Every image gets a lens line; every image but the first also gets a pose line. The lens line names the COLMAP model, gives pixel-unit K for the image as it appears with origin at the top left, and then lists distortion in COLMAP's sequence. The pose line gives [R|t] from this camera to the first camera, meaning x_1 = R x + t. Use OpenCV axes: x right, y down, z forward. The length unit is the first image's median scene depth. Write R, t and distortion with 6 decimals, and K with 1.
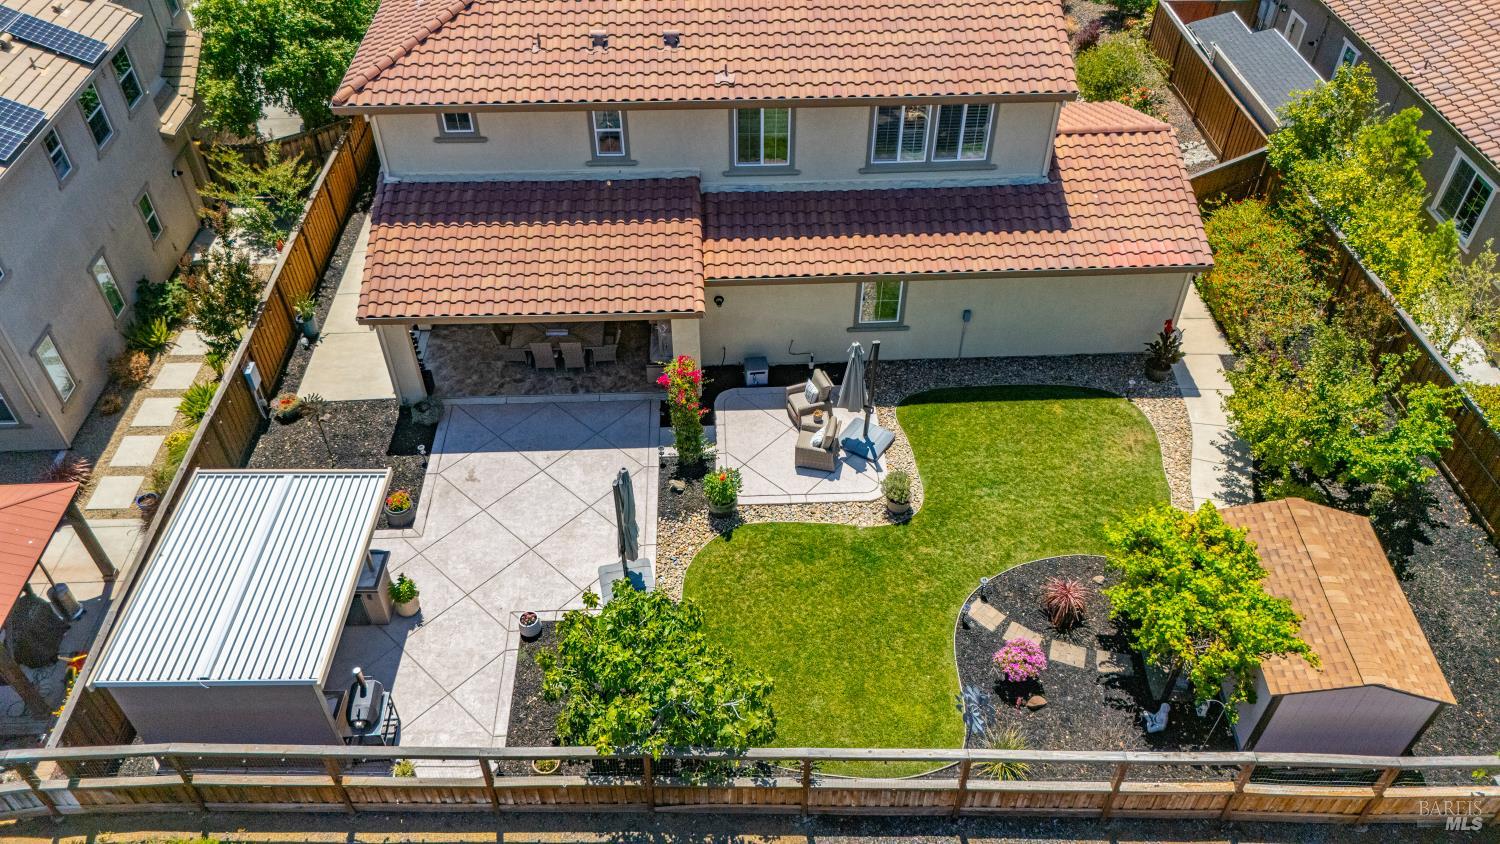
lens RADIAL K [[1100.9, 0, 750.0], [0, 1100.9, 422.0], [0, 0, 1]] dist [0.085033, -0.090725]
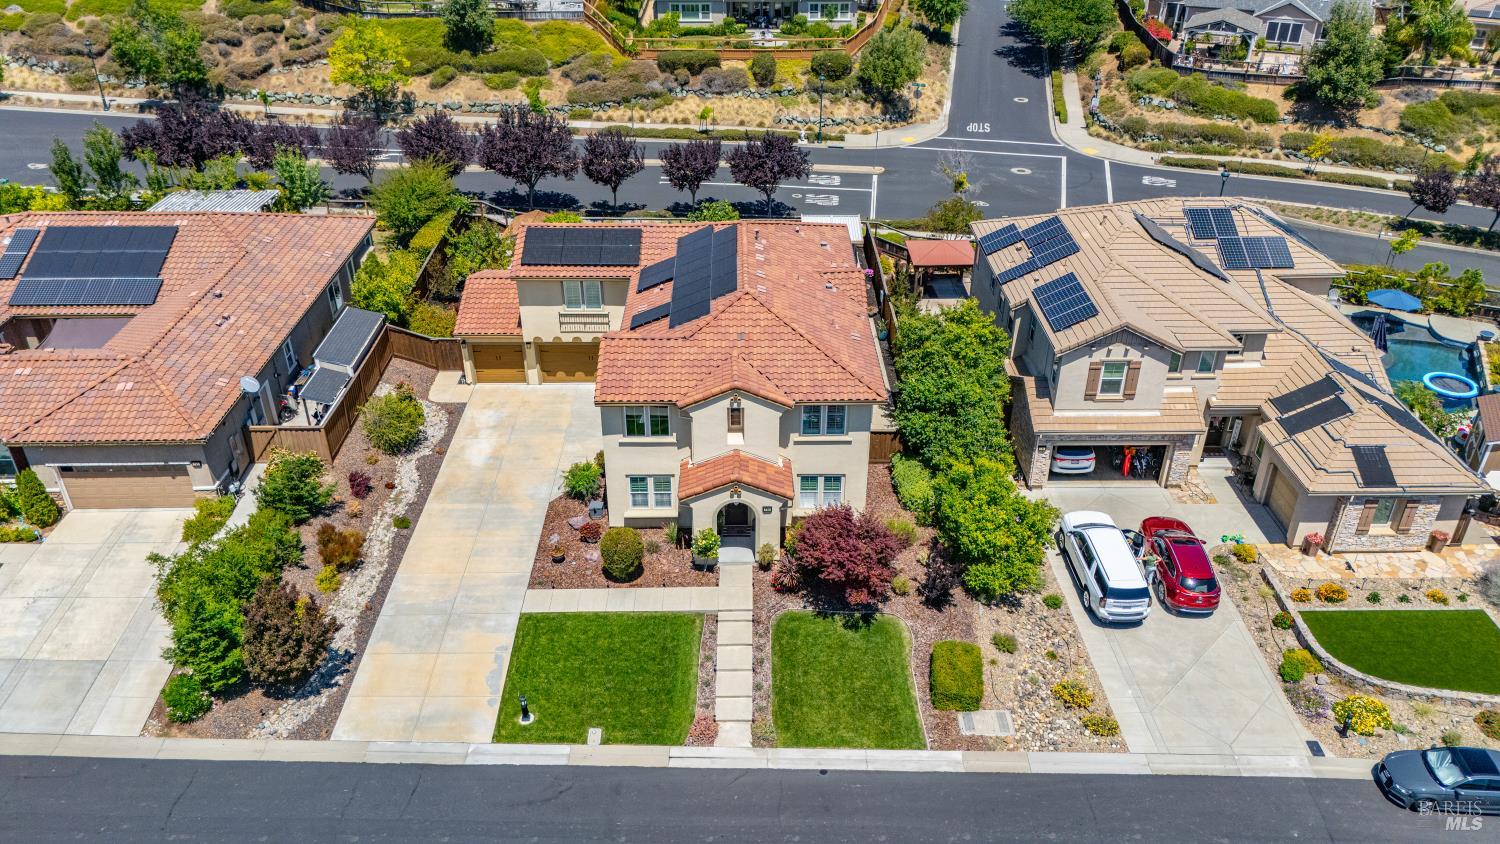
lens RADIAL K [[1100.9, 0, 750.0], [0, 1100.9, 422.0], [0, 0, 1]] dist [0.085033, -0.090725]
pose [[-0.999550, -0.012741, 0.027173, -0.224924], [0.022357, 0.287931, 0.957390, -2.328826], [-0.020022, 0.957566, -0.287517, 1.991088]]
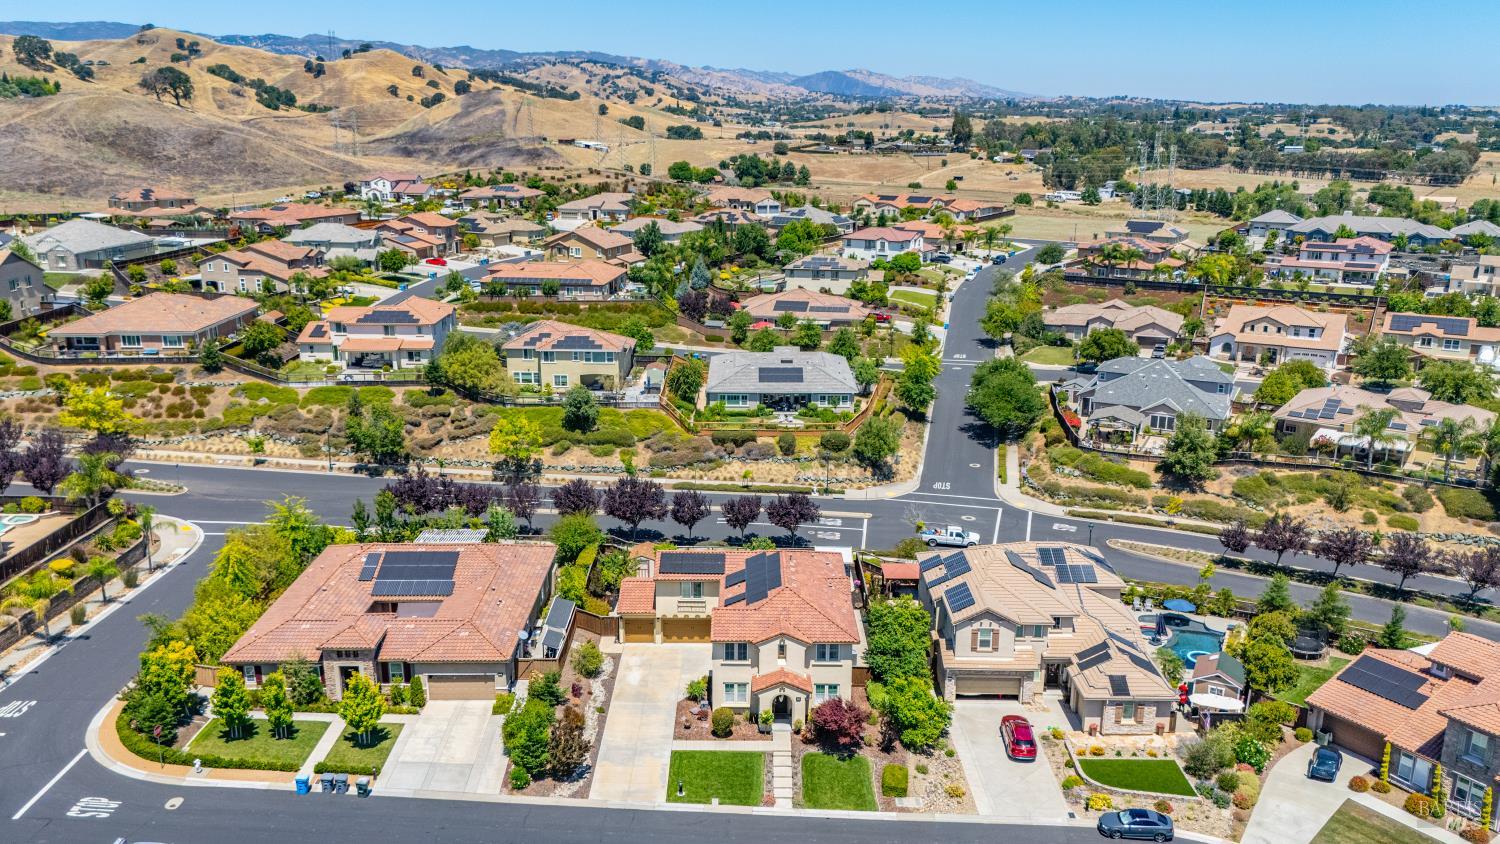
lens RADIAL K [[1193.1, 0, 740.2], [0, 1193.1, 450.7], [0, 0, 1]] dist [0.117000, -0.193289]
pose [[-0.998840, -0.015682, 0.045533, -0.185579], [0.030534, 0.524916, 0.850606, -4.055232], [-0.037241, 0.851009, -0.523828, 2.860828]]
